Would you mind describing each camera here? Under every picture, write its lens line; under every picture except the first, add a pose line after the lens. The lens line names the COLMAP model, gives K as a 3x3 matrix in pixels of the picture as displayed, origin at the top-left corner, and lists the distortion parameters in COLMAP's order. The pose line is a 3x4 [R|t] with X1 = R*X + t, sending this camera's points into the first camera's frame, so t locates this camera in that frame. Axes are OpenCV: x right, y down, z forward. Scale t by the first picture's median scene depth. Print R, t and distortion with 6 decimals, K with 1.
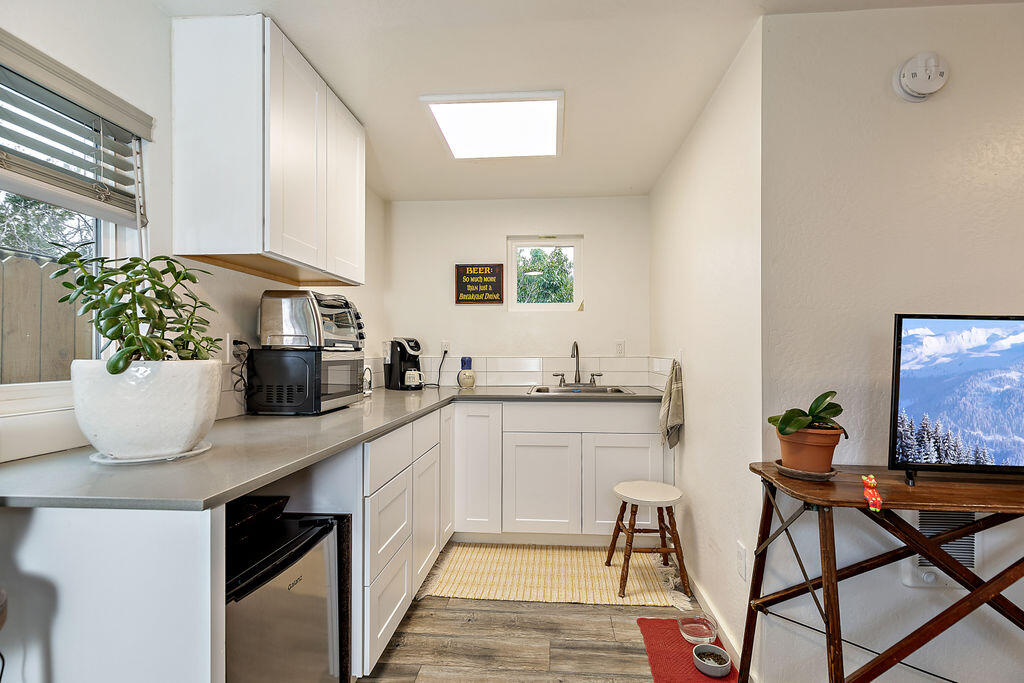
lens RADIAL K [[468.0, 0, 520.6], [0, 468.0, 350.5], [0, 0, 1]] dist [0.004395, 0.002111]
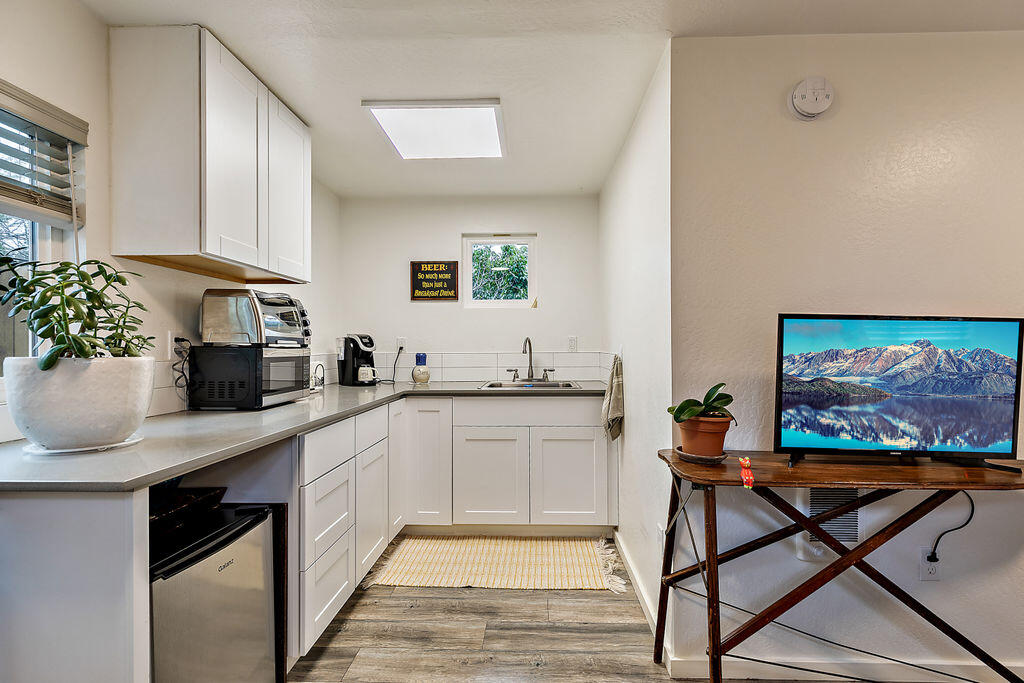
lens RADIAL K [[479.8, 0, 519.2], [0, 479.8, 346.8], [0, 0, 1]] dist [0.007606, -0.001541]
pose [[0.999177, -0.002777, 0.040467, 0.118414], [0.002706, 0.999995, 0.001808, -0.001912], [-0.040472, -0.001697, 0.999179, -0.100138]]
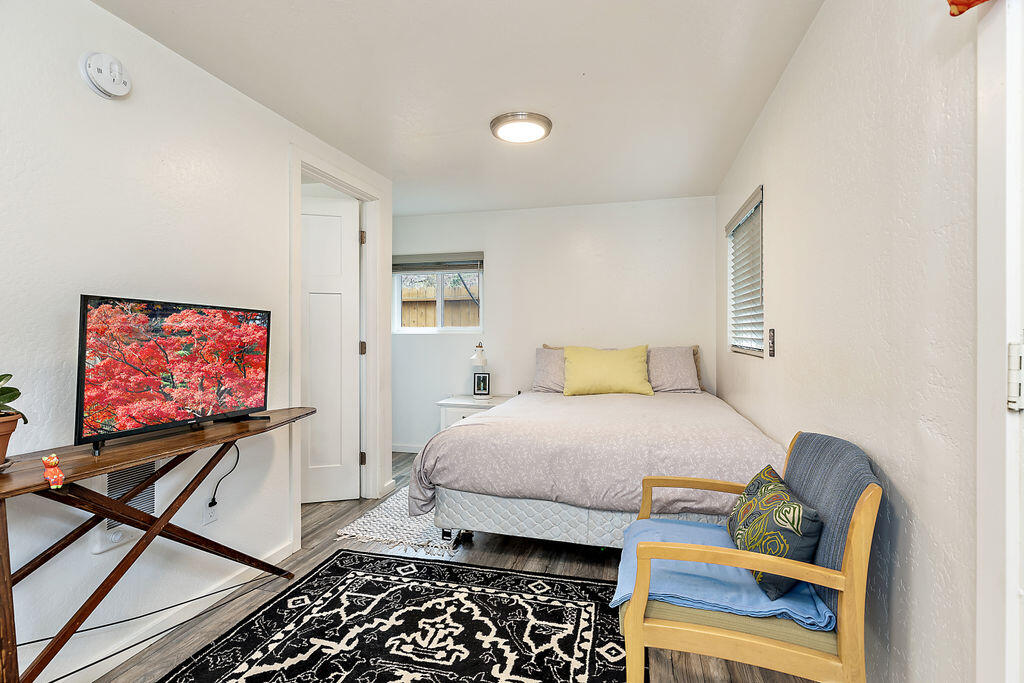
lens RADIAL K [[479.8, 0, 512.4], [0, 479.8, 330.6], [0, 0, 1]] dist [0.007606, -0.001541]
pose [[0.194953, -0.003279, 0.980807, -0.052987], [0.002760, 0.999992, 0.002795, 0.001977], [-0.980809, 0.002162, 0.194960, -0.122879]]
